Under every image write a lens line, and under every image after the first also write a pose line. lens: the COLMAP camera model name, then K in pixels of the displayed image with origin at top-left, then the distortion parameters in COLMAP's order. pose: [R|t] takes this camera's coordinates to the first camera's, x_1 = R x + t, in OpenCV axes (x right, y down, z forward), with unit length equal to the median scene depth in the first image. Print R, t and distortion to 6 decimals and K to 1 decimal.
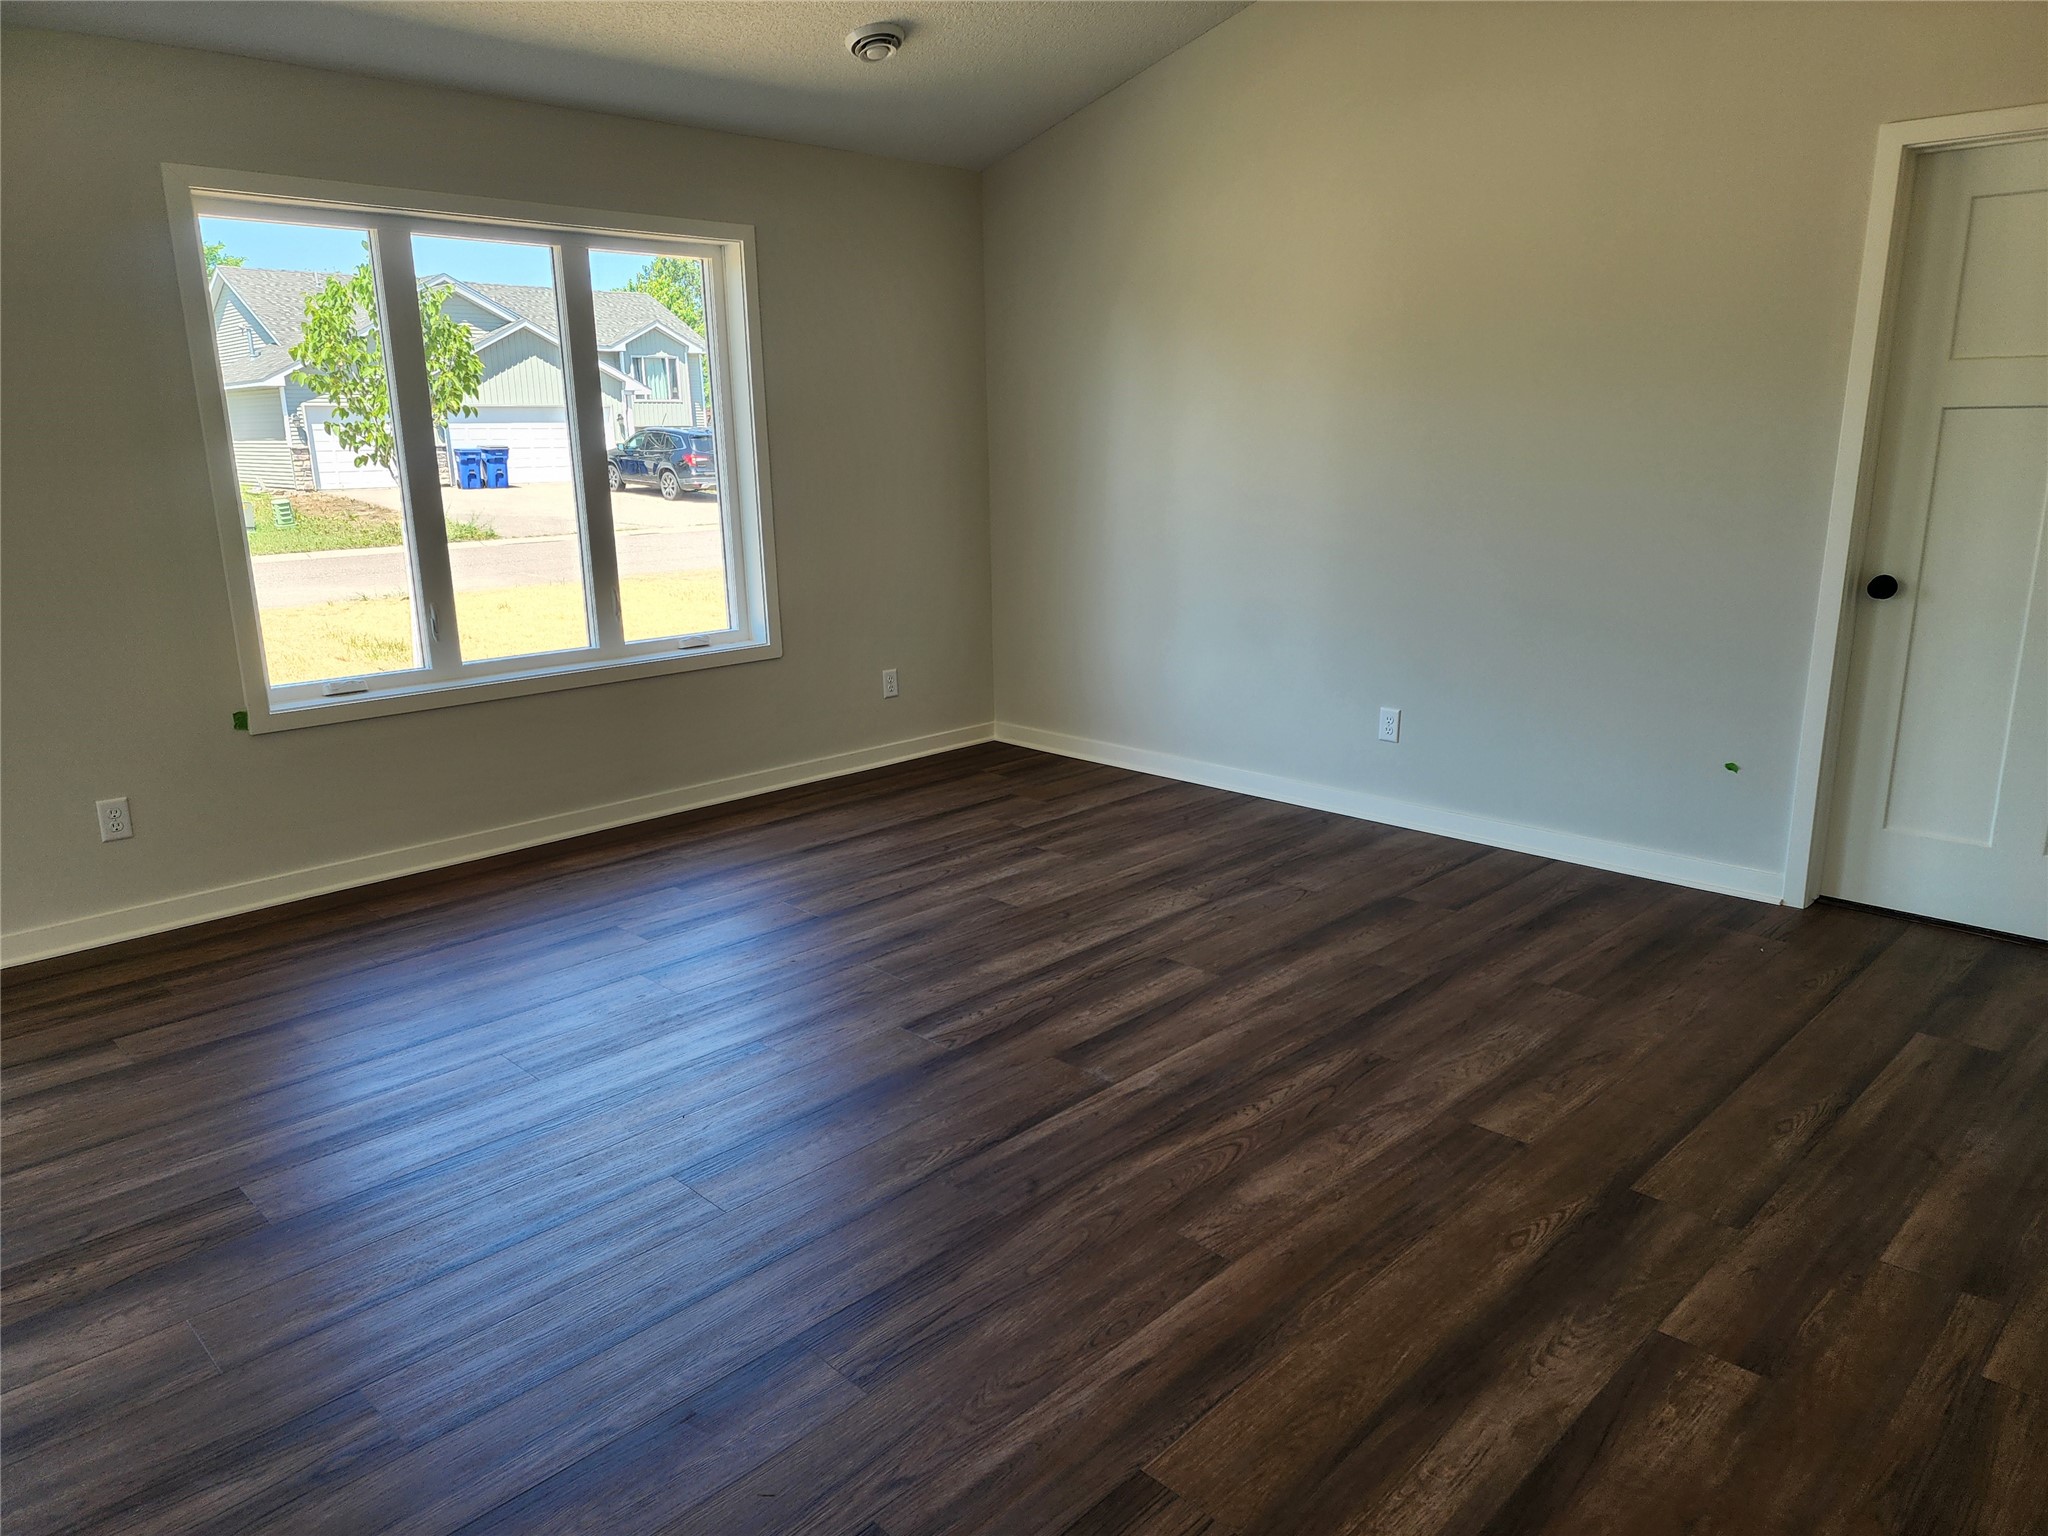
lens RADIAL K [[1365.3, 0, 1023.4], [0, 1365.3, 770.2], [0, 0, 1]] dist [-0.007967, -0.005159]
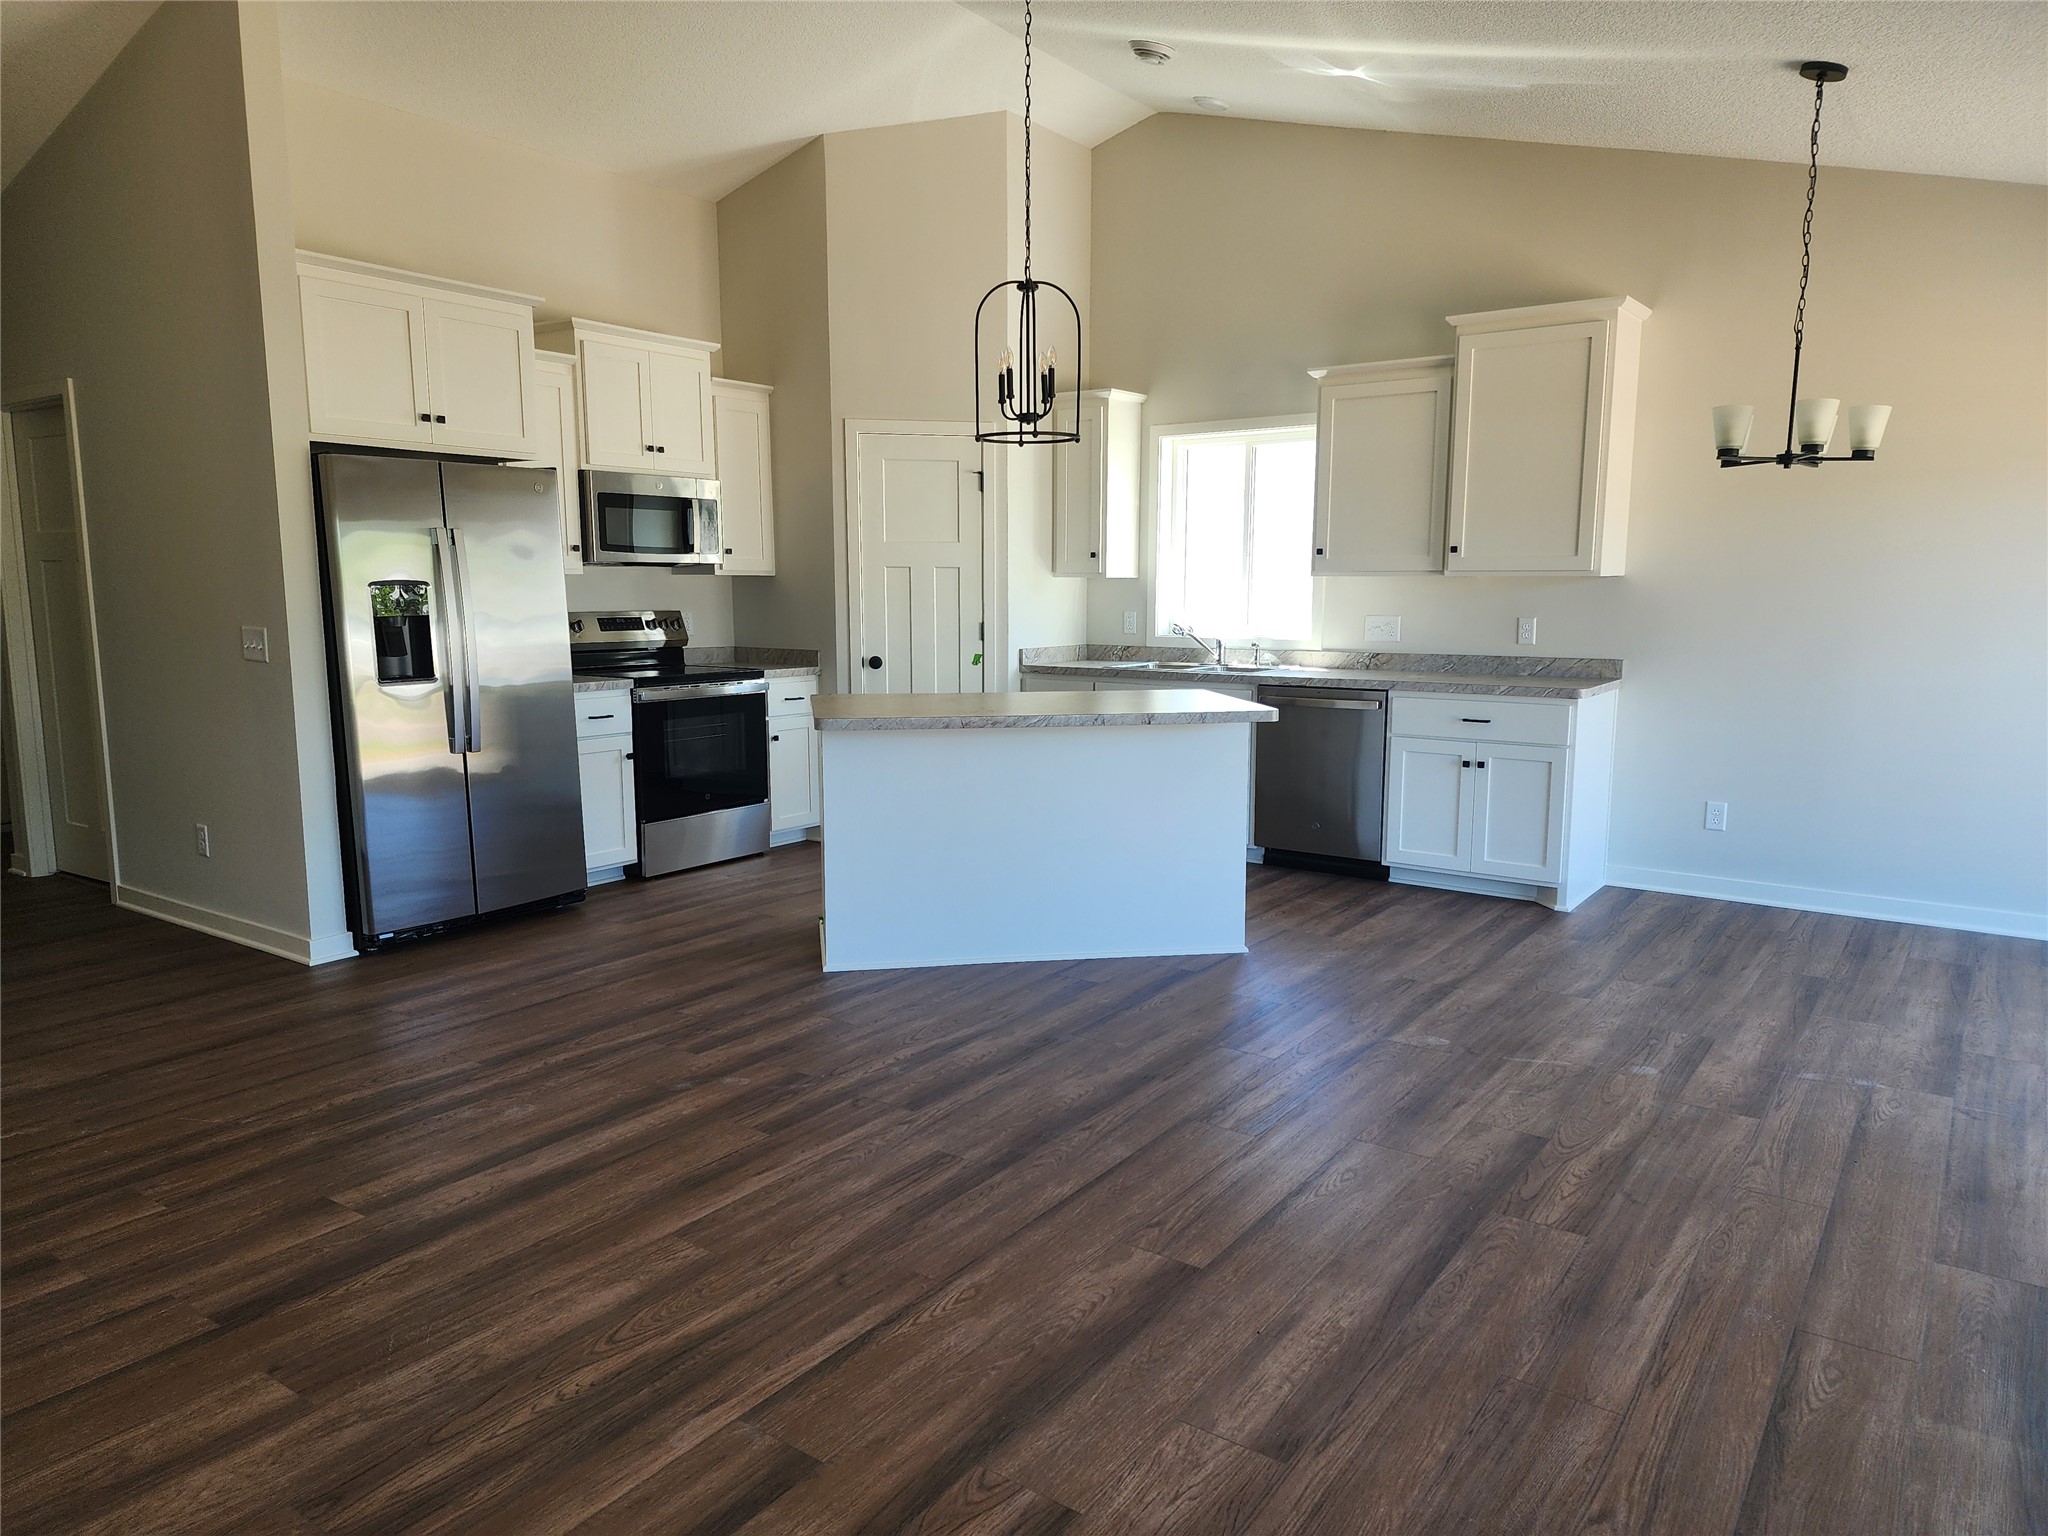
lens RADIAL K [[1365.3, 0, 1024.8], [0, 1365.3, 774.0], [0, 0, 1]] dist [-0.007967, -0.005159]
pose [[-0.985389, 0.040923, -0.165327, 0.024974], [-0.024699, 0.926108, 0.376448, -0.433093], [0.168516, 0.375031, -0.911567, 1.825249]]
